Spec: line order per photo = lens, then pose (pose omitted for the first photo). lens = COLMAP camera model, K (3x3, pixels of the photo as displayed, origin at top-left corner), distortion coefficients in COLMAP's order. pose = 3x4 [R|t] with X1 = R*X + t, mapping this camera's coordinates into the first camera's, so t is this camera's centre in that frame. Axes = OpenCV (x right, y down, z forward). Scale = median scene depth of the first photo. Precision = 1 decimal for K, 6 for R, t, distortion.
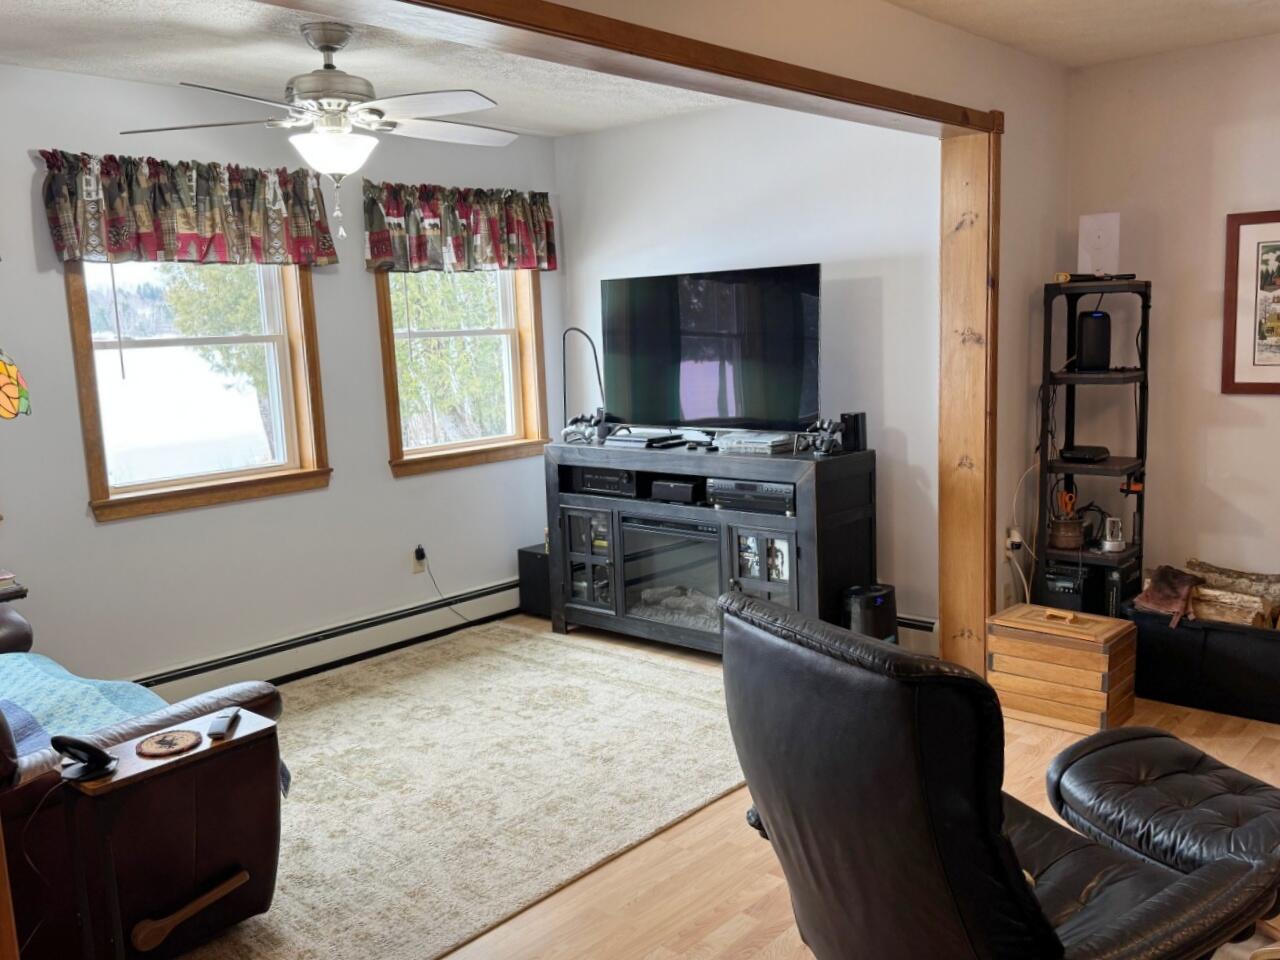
lens RADIAL K [[1127.1, 0, 641.4], [0, 1127.1, 483.7], [0, 0, 1]] dist [0.088659, -0.140269]
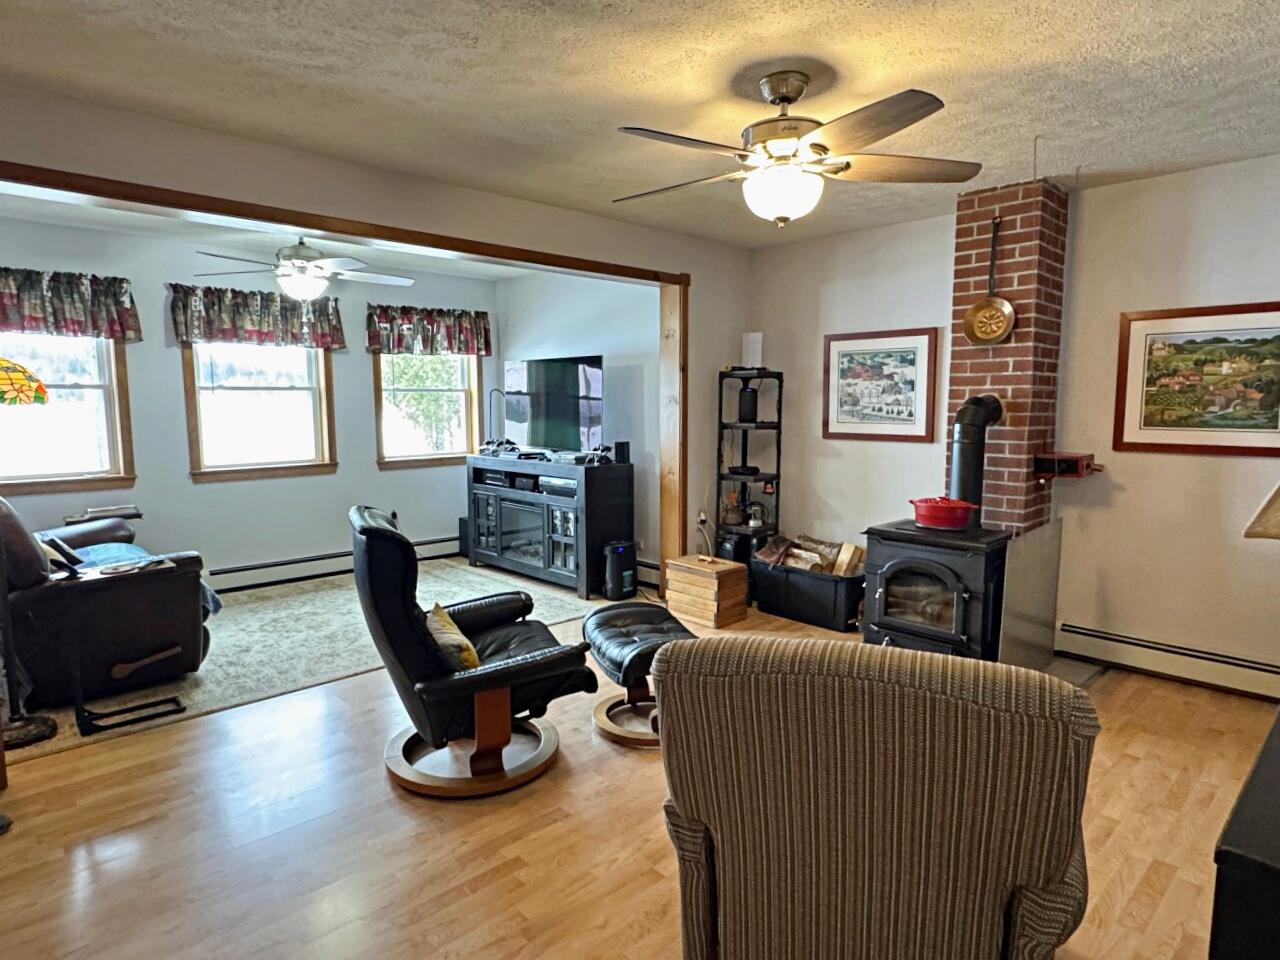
lens RADIAL K [[755.8, 0, 641.3], [0, 755.8, 479.8], [0, 0, 1]] dist [-0.006238, 0.009503]
pose [[0.995461, 0.043996, -0.084393, 0.334230], [-0.047026, 0.998306, -0.034255, 0.035224], [0.082742, 0.038068, 0.995844, -0.152400]]
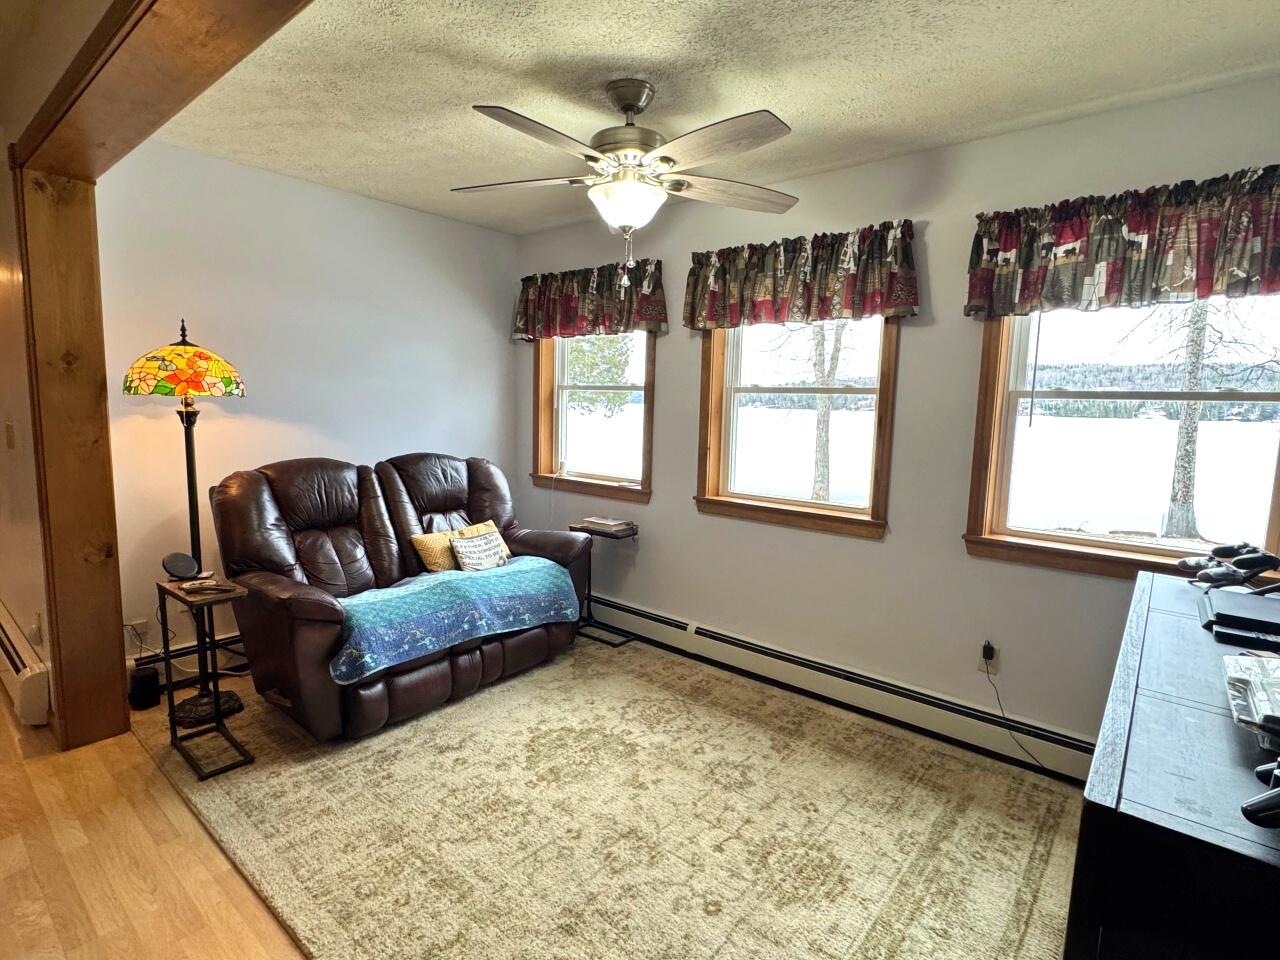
lens RADIAL K [[647.1, 0, 634.7], [0, 647.1, 476.5], [0, 0, 1]] dist [-0.001855, 0.000715]
pose [[0.022170, 0.150951, -0.988293, 0.307549], [-0.172970, 0.974207, 0.144920, -0.108117], [0.984678, 0.167732, 0.047708, 0.837041]]
